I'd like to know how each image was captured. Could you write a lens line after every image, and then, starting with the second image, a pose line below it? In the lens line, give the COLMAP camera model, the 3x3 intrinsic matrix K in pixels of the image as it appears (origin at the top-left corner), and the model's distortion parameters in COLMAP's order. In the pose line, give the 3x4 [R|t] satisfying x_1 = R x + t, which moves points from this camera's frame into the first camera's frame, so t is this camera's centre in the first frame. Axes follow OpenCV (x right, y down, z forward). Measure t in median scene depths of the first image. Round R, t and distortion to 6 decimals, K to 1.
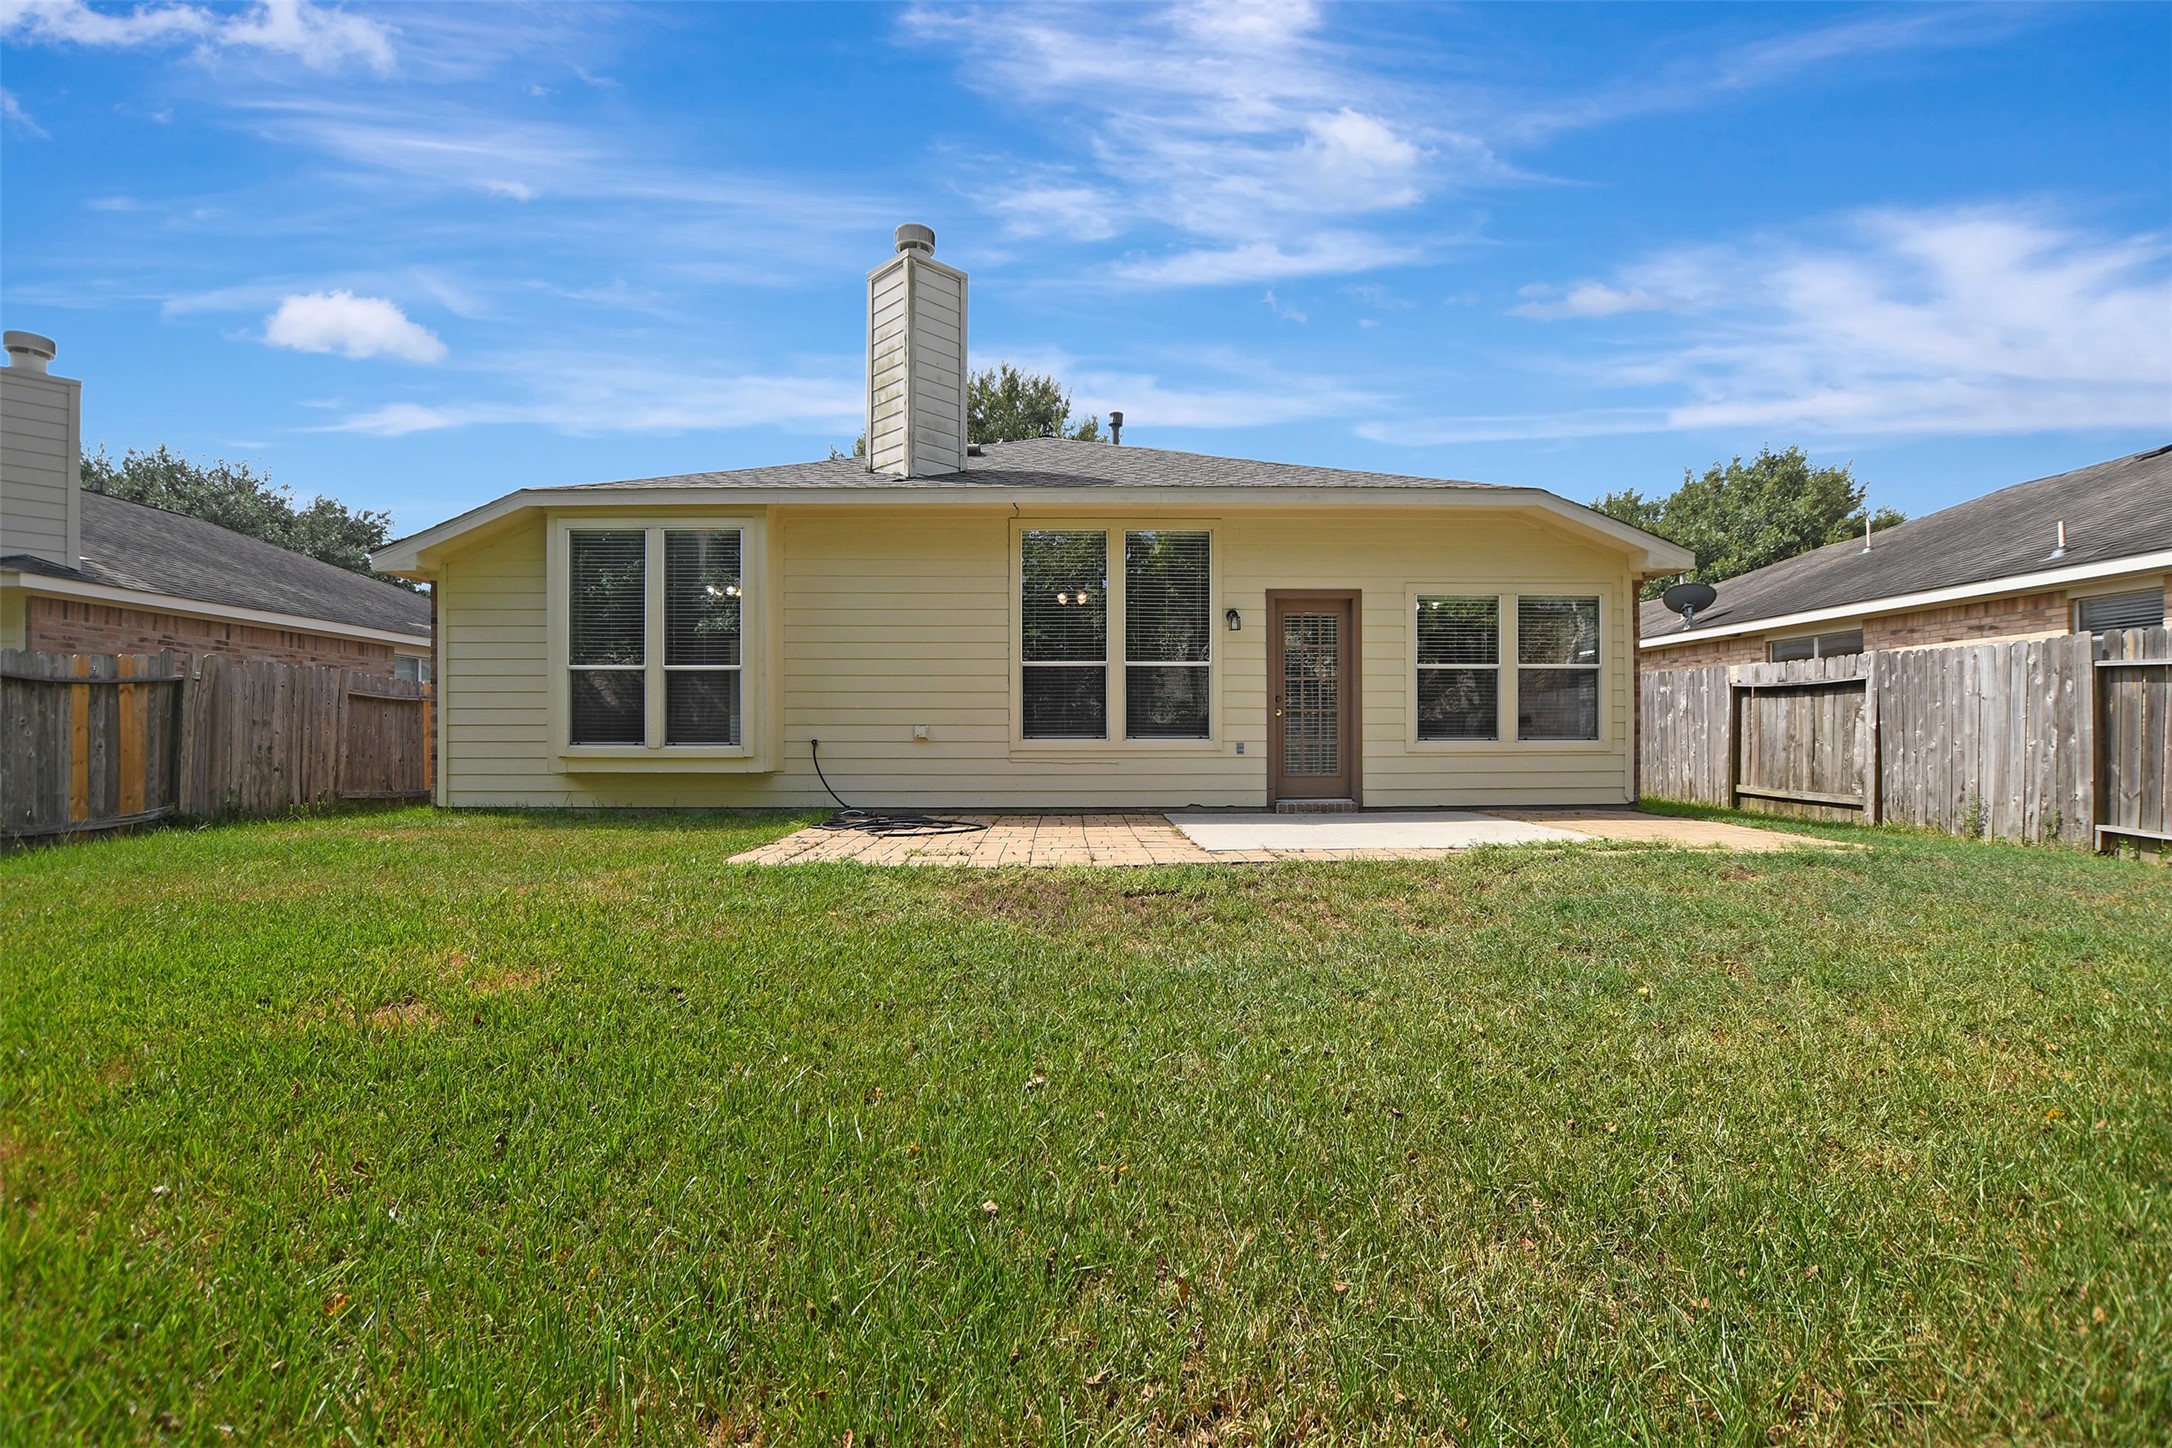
lens RADIAL K [[968.7, 0, 1083.3], [0, 968.7, 740.9], [0, 0, 1]] dist [-0.030627, 0.002902]
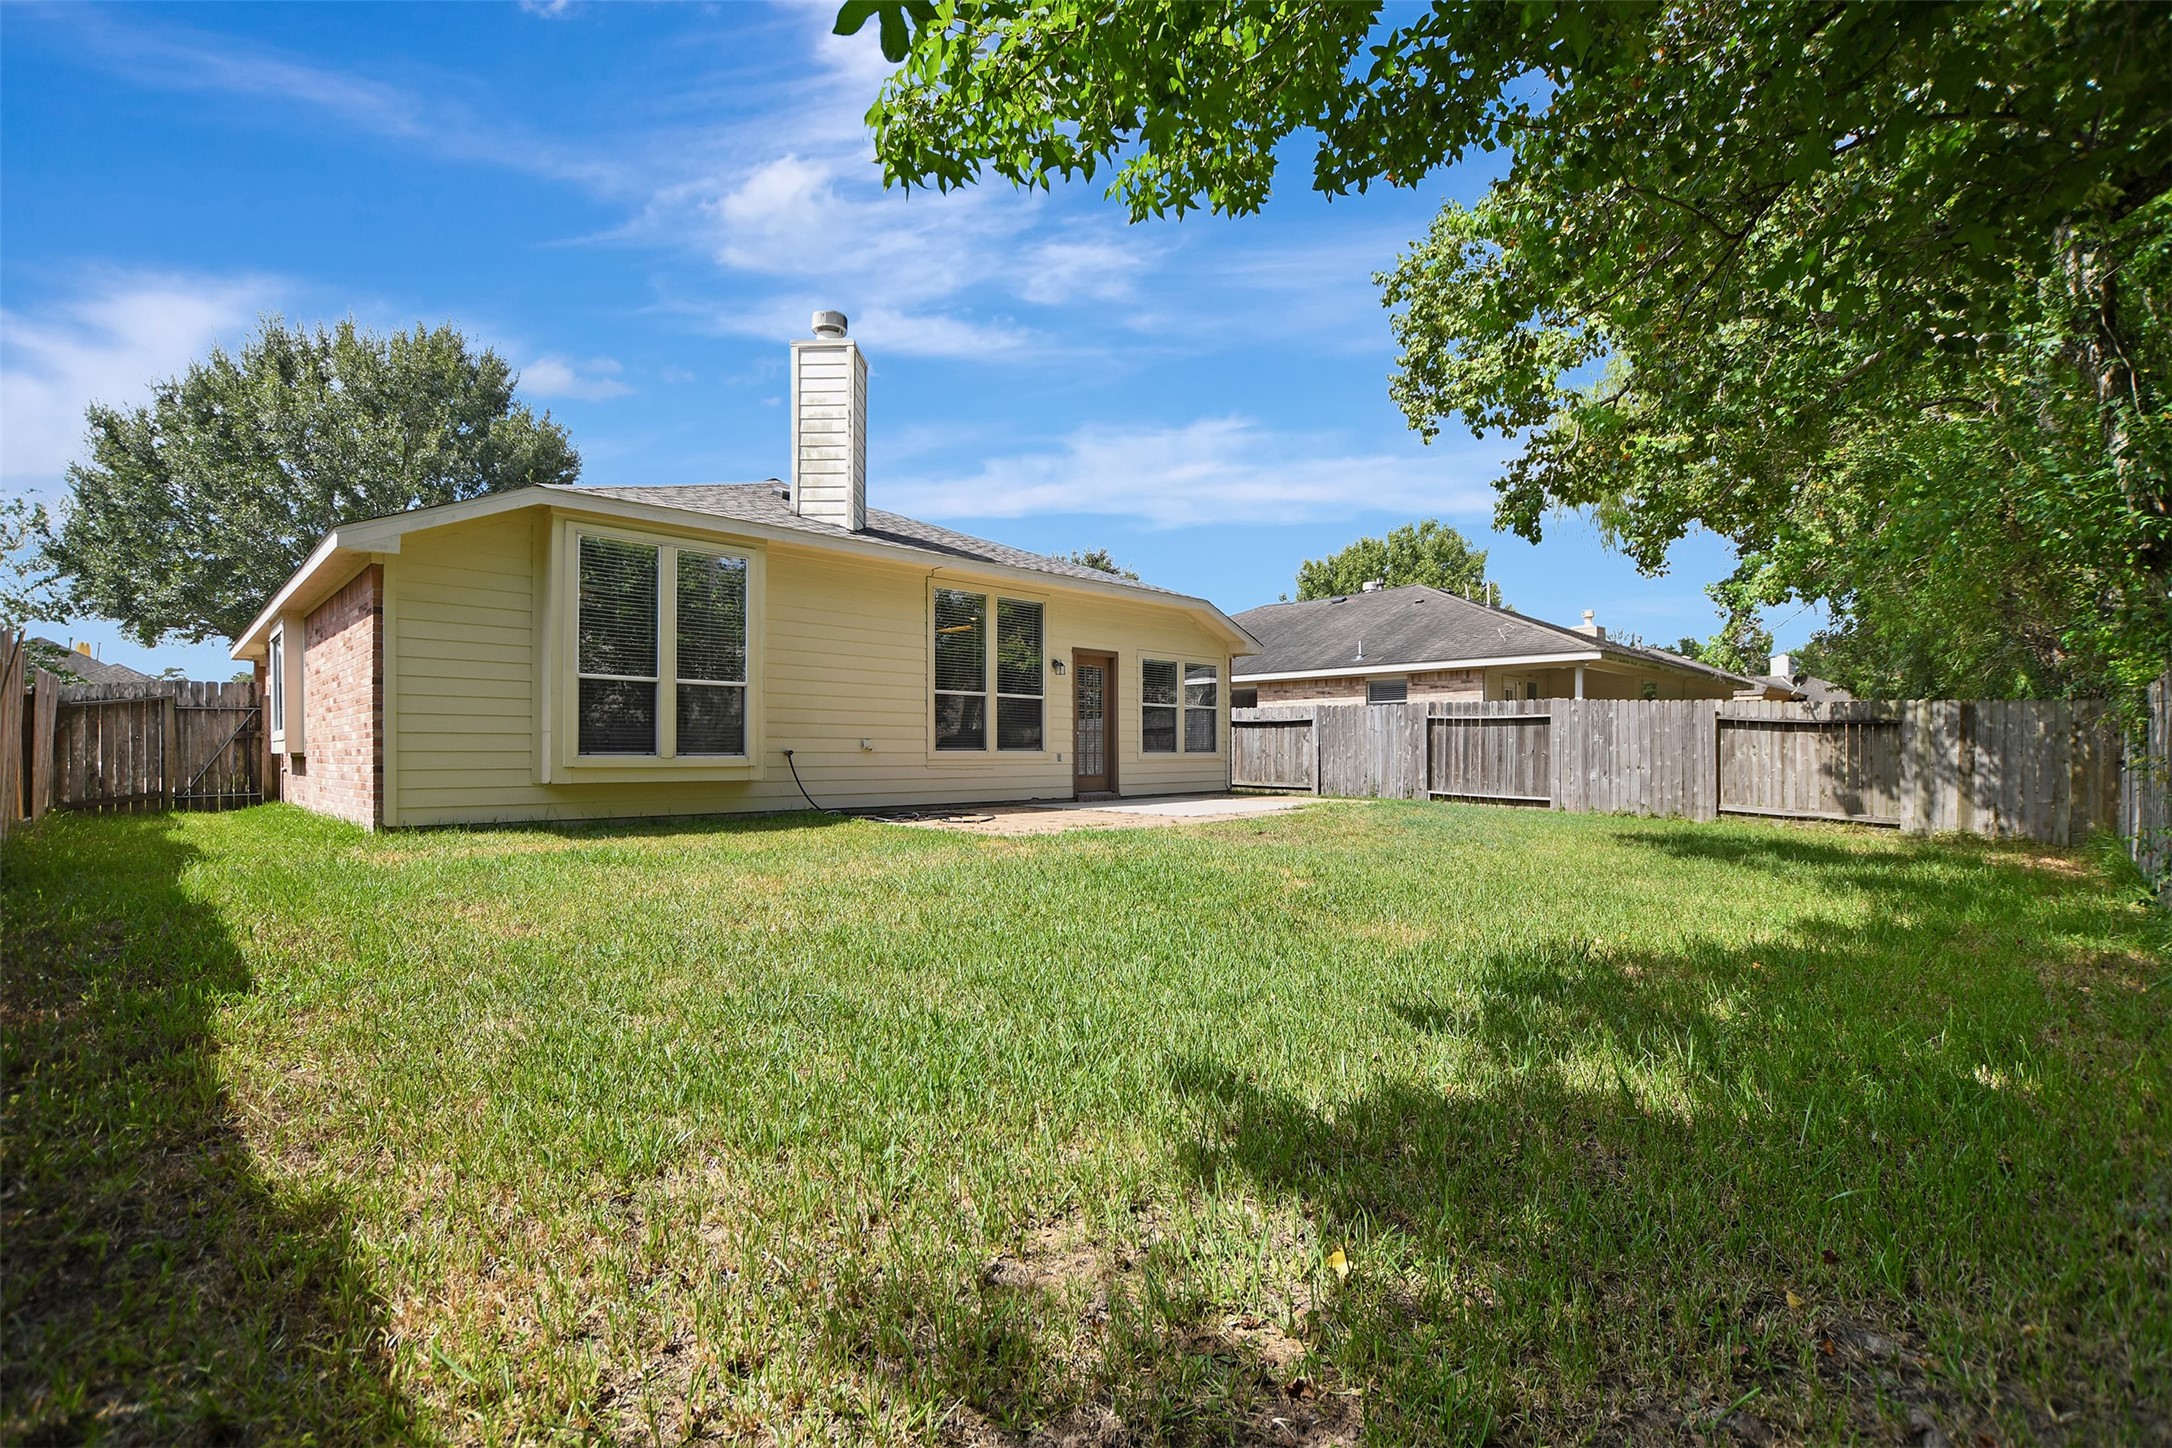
lens RADIAL K [[968.7, 0, 1090.8], [0, 968.7, 760.0], [0, 0, 1]] dist [-0.030627, 0.002902]
pose [[0.719092, -0.003847, 0.694904, -0.802255], [0.003747, 0.999992, 0.001659, 0.008740], [-0.694905, 0.001411, 0.719100, -0.062929]]
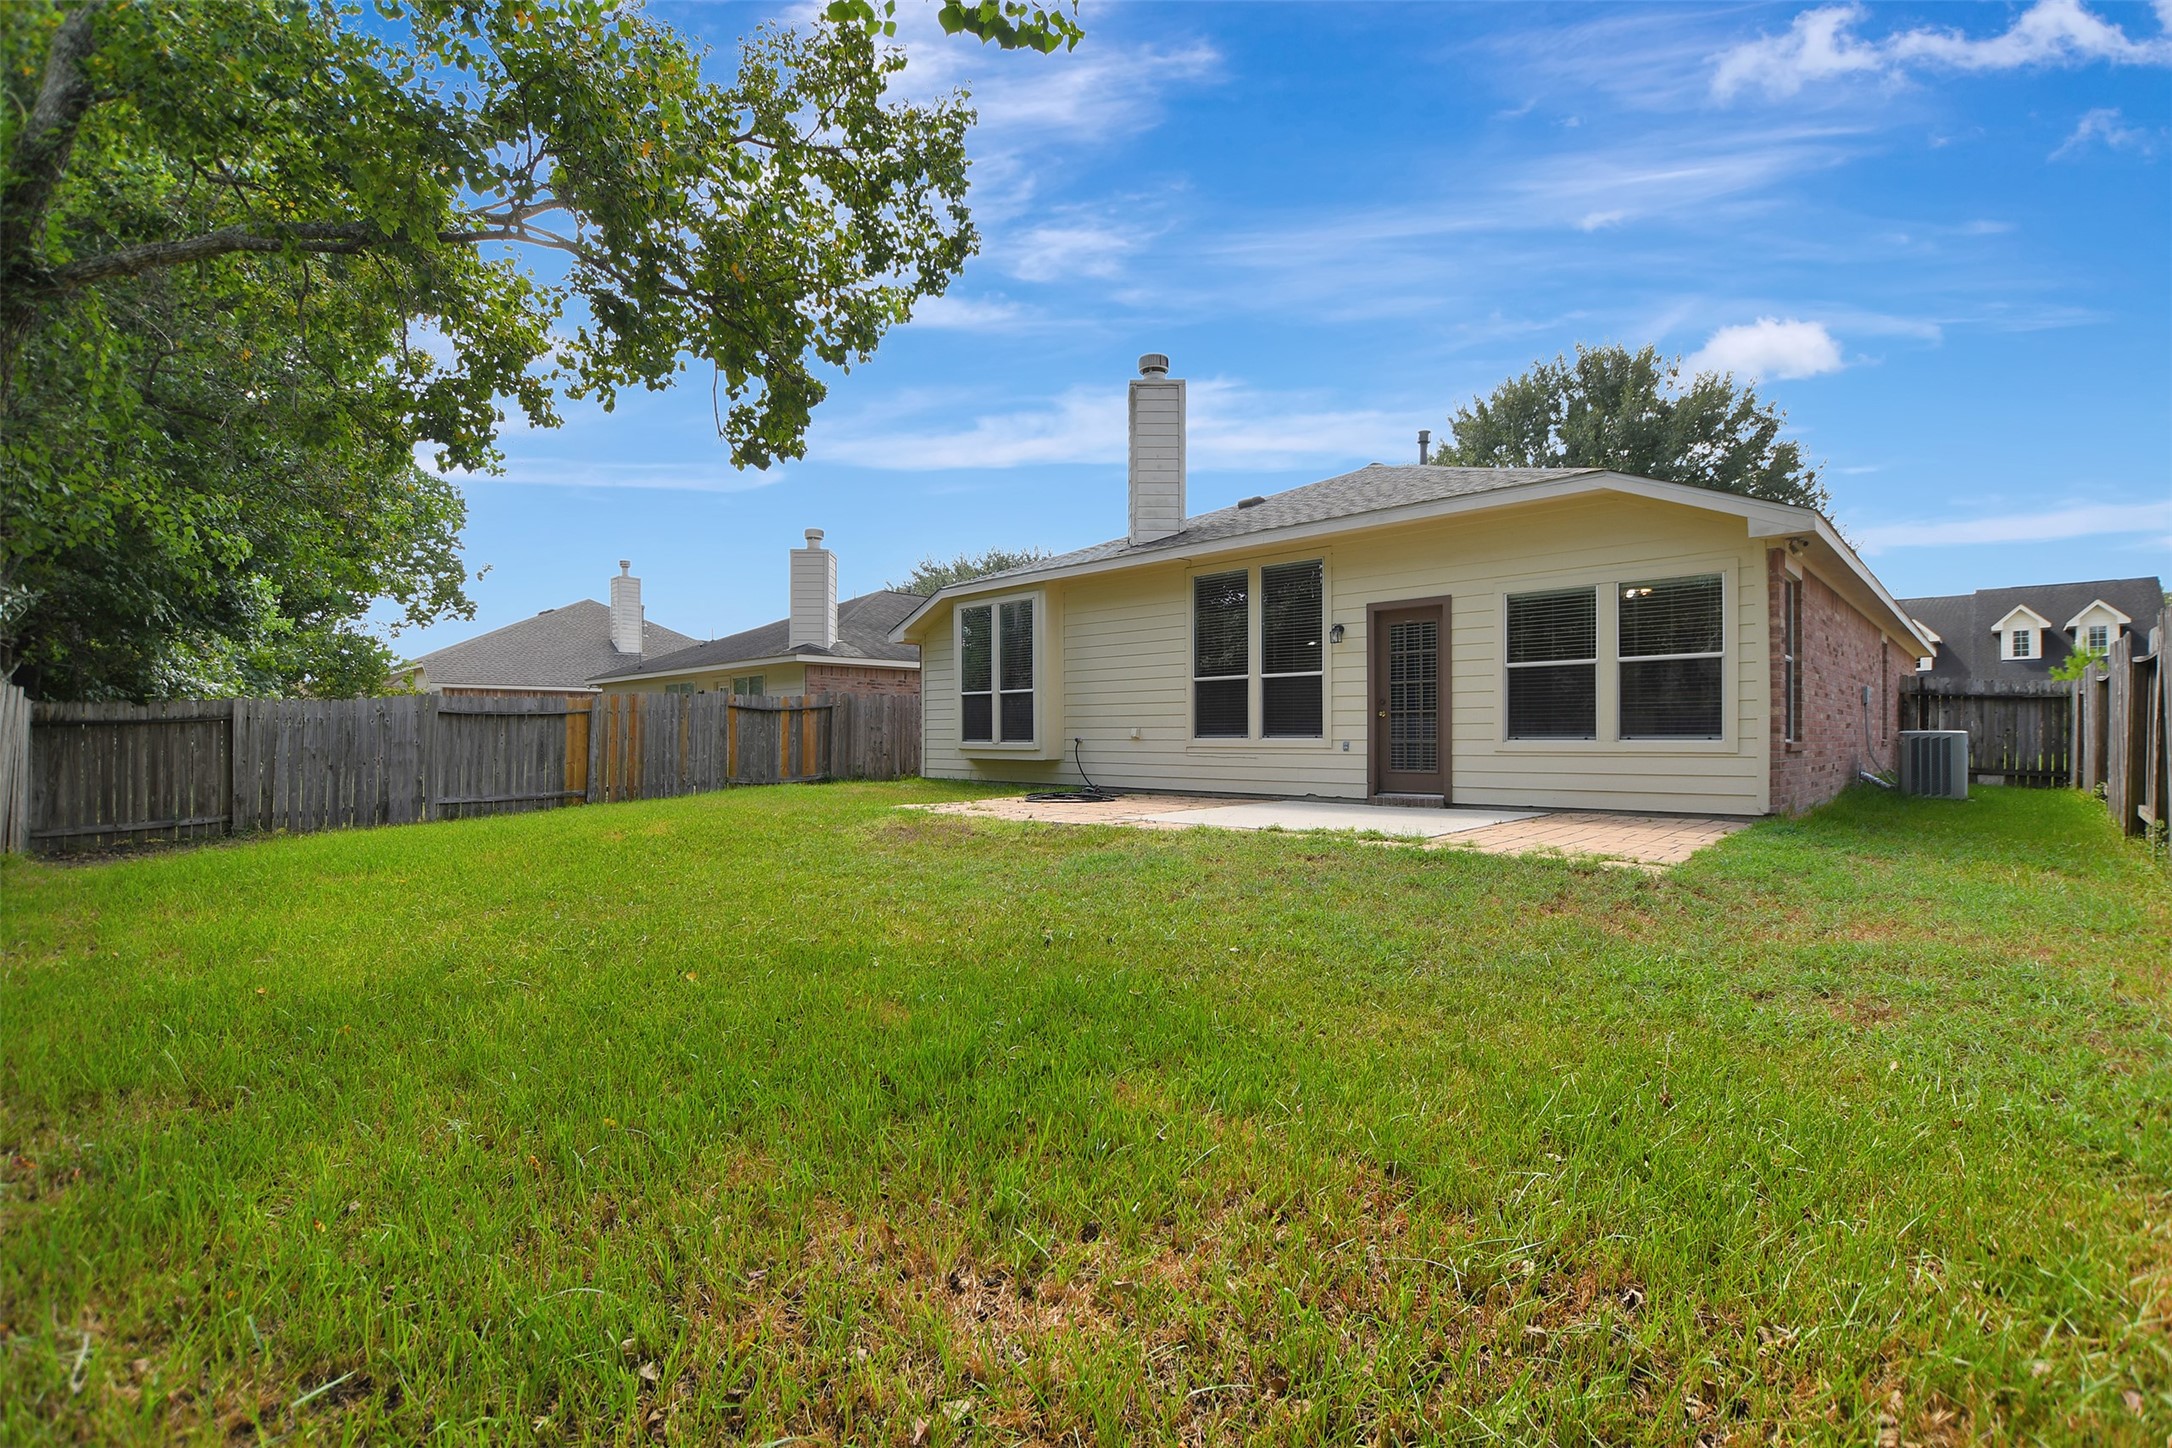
lens RADIAL K [[968.7, 0, 1086.6], [0, 968.7, 727.7], [0, 0, 1]] dist [-0.030627, 0.002902]
pose [[0.704931, -0.006778, -0.709244, 0.753065], [-0.000854, 0.999946, -0.010405, -0.001938], [0.709275, 0.007941, 0.704887, -0.014720]]
